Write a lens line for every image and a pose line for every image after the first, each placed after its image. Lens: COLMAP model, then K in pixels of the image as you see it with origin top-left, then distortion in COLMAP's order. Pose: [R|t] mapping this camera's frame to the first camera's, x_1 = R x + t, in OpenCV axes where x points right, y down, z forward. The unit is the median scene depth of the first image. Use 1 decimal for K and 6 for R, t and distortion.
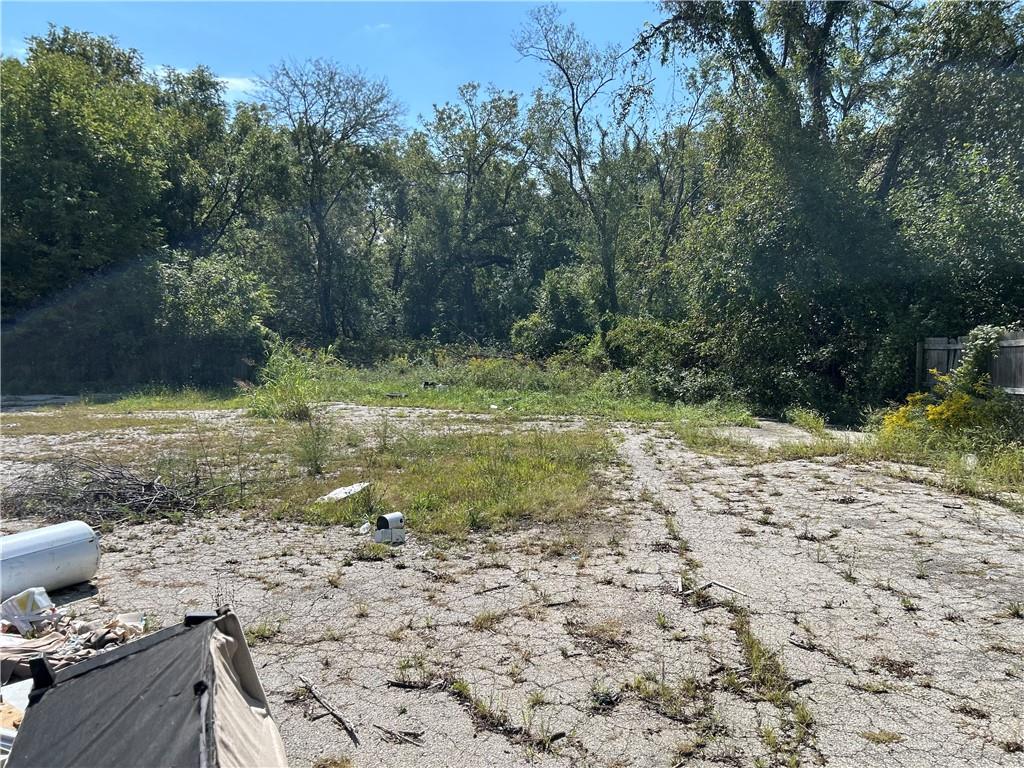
lens RADIAL K [[773.2, 0, 508.0], [0, 773.2, 391.3], [0, 0, 1]] dist [0.048813, -0.053076]
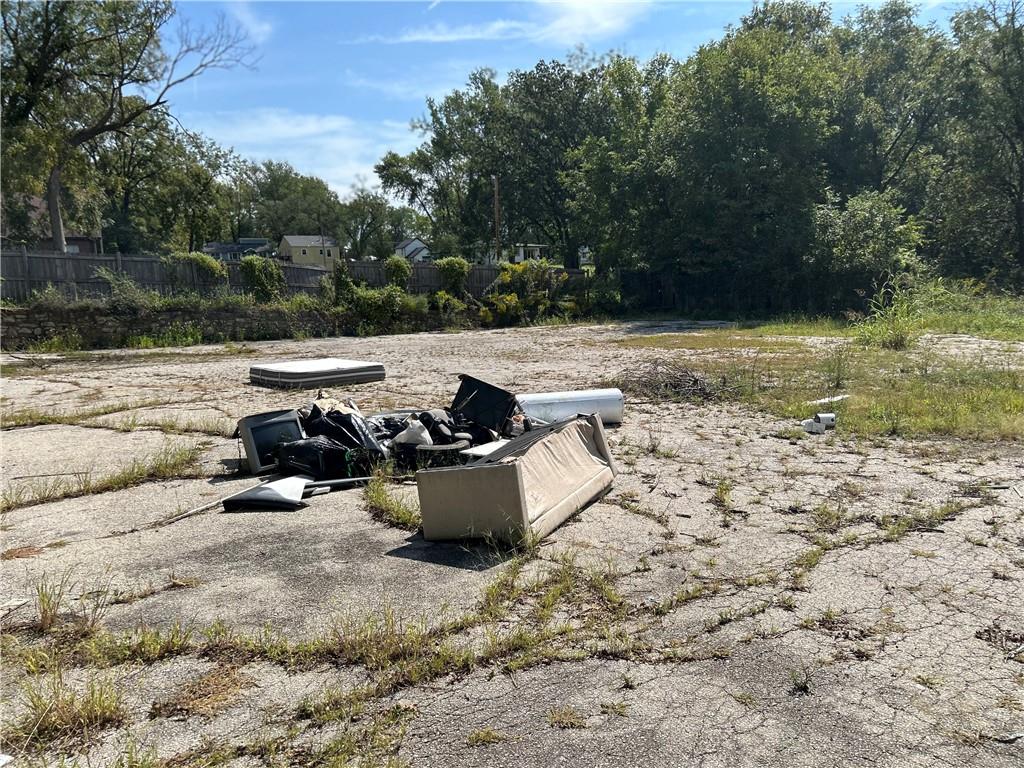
lens RADIAL K [[773.2, 0, 514.4], [0, 773.2, 381.1], [0, 0, 1]] dist [0.048813, -0.053076]
pose [[0.657658, 0.082532, -0.748782, 0.124350], [-0.025879, 0.995869, 0.087036, 0.000884], [0.752872, -0.037862, 0.657077, -0.069134]]
